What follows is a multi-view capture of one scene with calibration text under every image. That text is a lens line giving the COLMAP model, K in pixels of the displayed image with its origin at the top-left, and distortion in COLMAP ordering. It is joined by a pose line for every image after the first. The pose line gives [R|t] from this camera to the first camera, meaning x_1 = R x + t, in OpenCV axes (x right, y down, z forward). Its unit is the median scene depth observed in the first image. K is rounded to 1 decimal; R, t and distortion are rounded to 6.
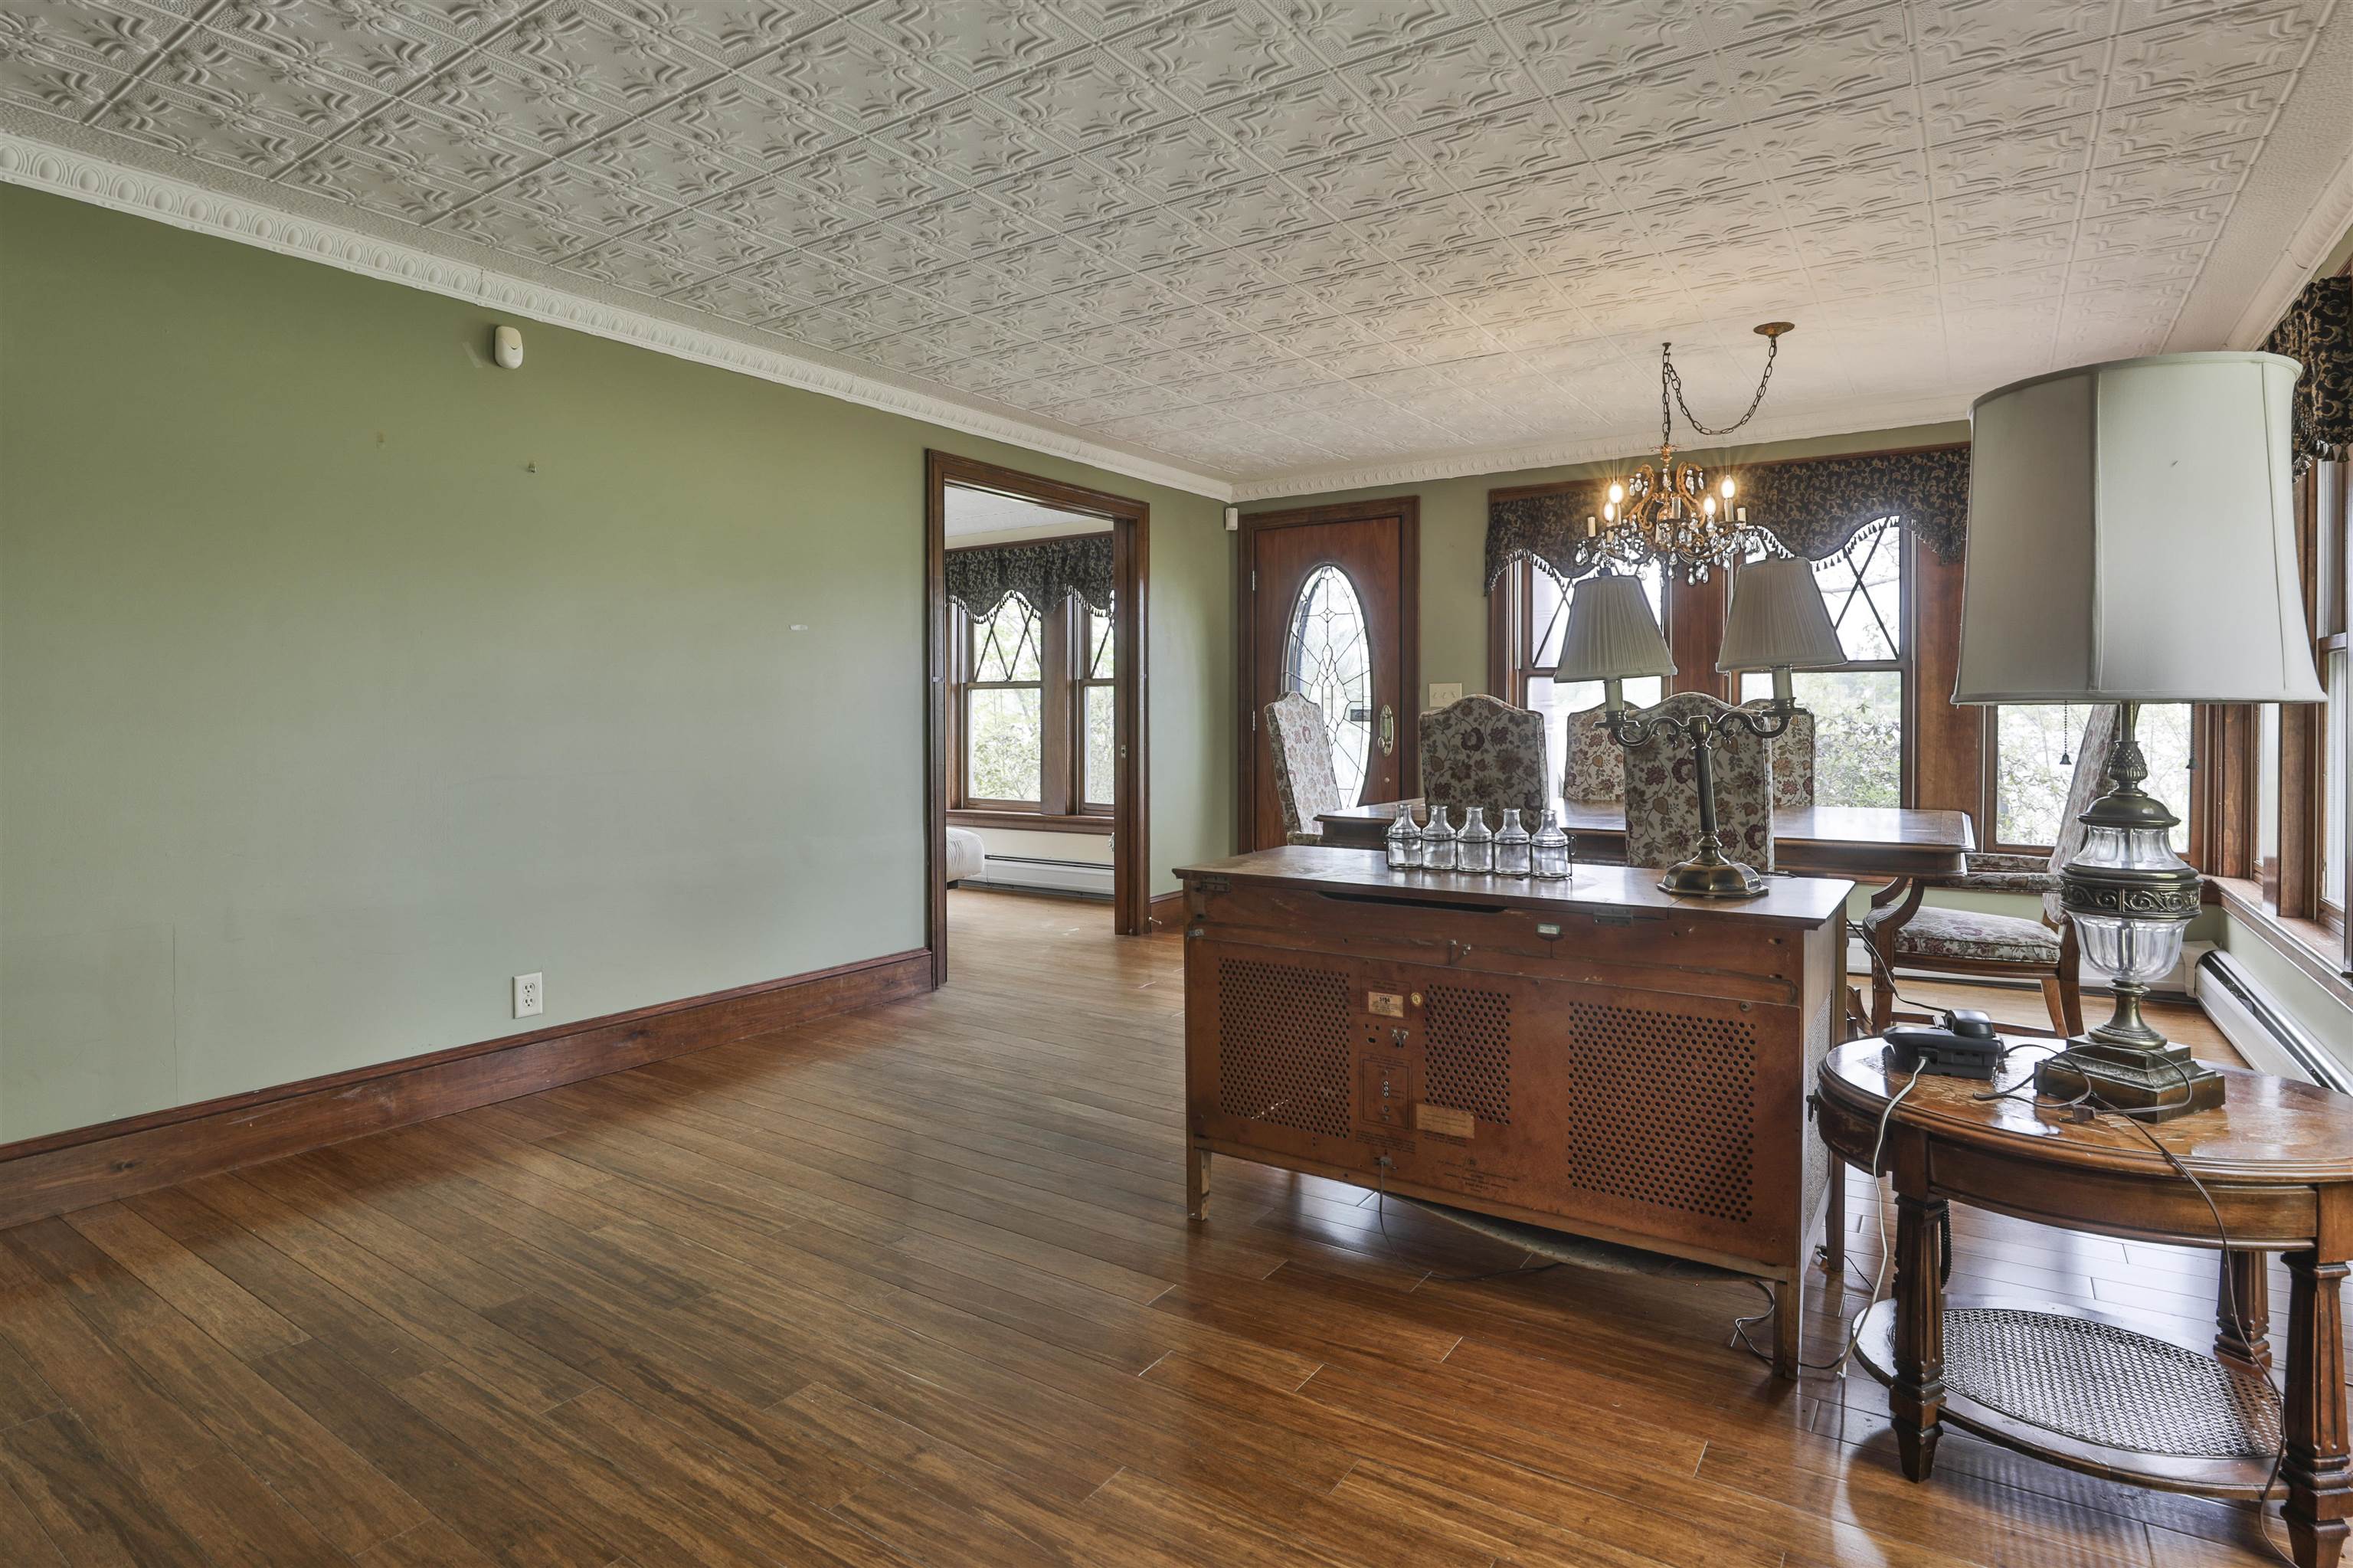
lens RADIAL K [[1145.2, 0, 1183.6], [0, 1145.2, 731.0], [0, 0, 1]] dist [-0.031691, 0.000121]
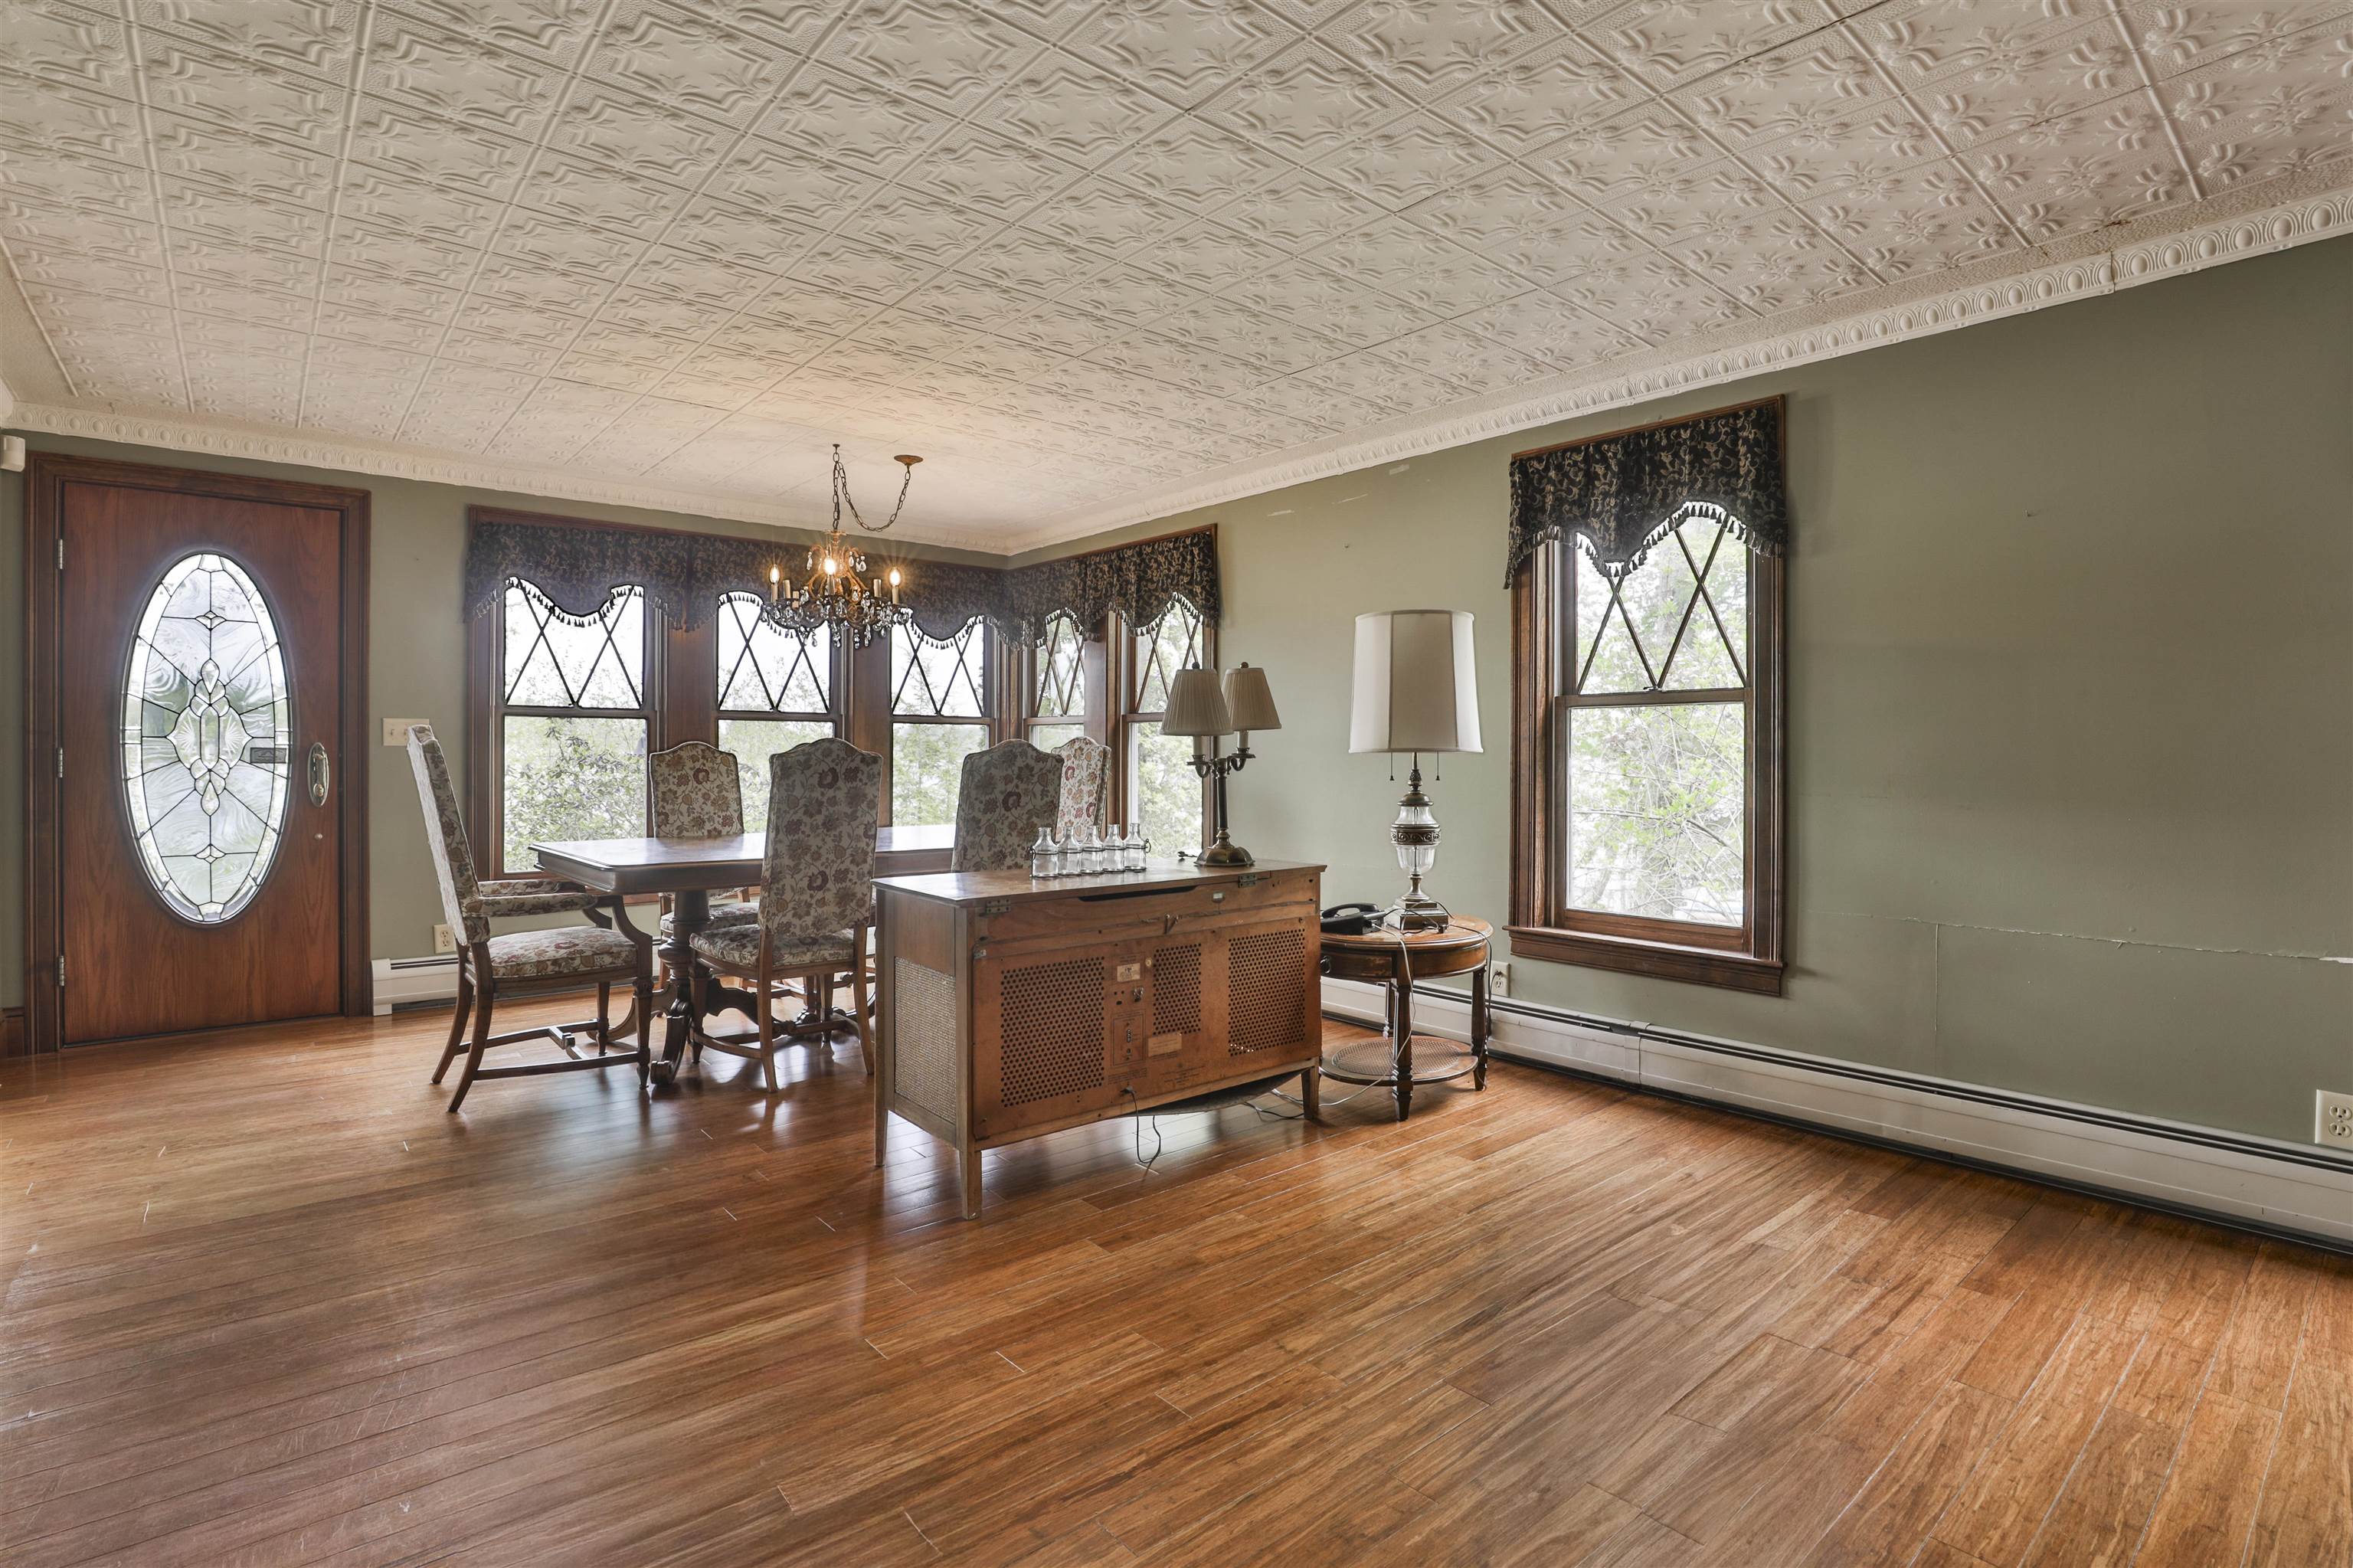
lens RADIAL K [[1117.4, 0, 1208.9], [0, 1117.4, 762.7], [0, 0, 1]] dist [-0.046345, 0.011611]
pose [[0.289363, -0.003396, 0.957213, -0.672518], [0.011289, 0.999936, 0.000135, -0.003565], [-0.957153, 0.010767, 0.289383, 0.340356]]
